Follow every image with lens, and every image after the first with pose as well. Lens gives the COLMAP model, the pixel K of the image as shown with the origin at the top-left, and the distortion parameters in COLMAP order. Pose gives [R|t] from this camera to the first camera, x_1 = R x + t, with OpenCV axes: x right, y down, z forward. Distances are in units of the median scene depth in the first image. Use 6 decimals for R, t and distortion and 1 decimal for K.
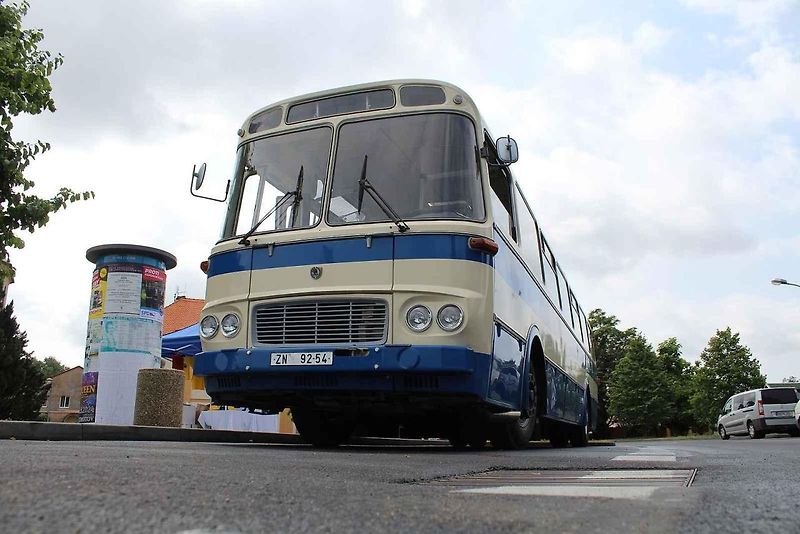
lens RADIAL K [[662.3, 0, 403.6], [0, 662.3, 257.7], [0, 0, 1]] dist [-0.154838, 0.113043]
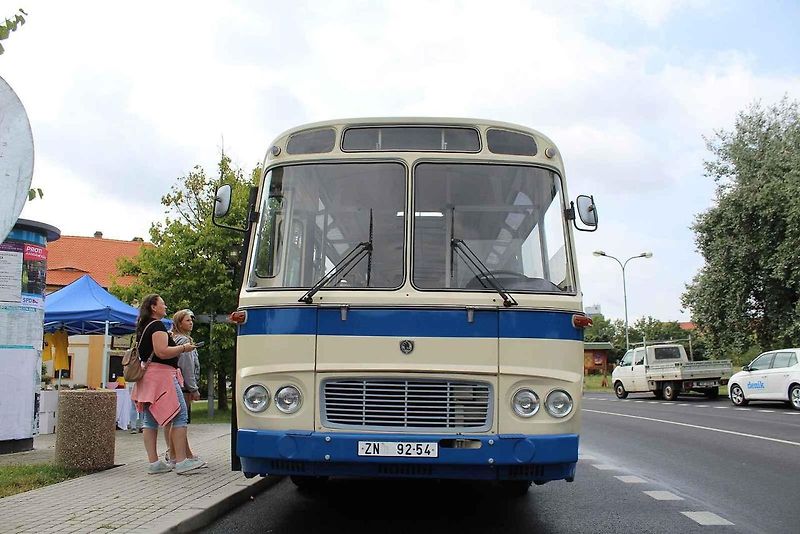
lens RADIAL K [[662.3, 0, 403.6], [0, 662.3, 257.7], [0, 0, 1]] dist [-0.154838, 0.113043]
pose [[0.952748, 0.046284, 0.300215, -0.380670], [-0.075953, 0.993228, 0.087915, -0.160633], [-0.294113, -0.106563, 0.949811, 0.173332]]
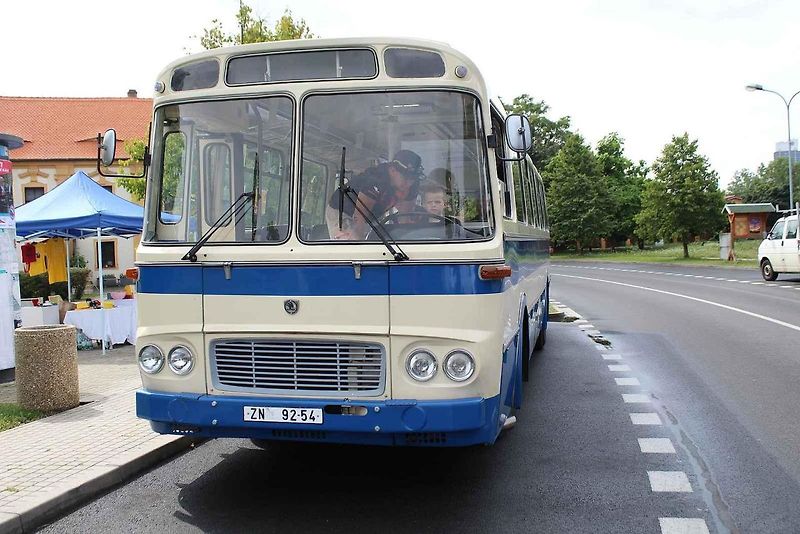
lens RADIAL K [[832.4, 0, 398.2], [0, 832.4, 253.5], [0, 0, 1]] dist [-0.110735, 0.114056]
pose [[0.989085, -0.037928, 0.142384, -0.137285], [-0.004189, 0.958674, 0.284475, -0.312649], [-0.147289, -0.281967, 0.948051, 0.026264]]
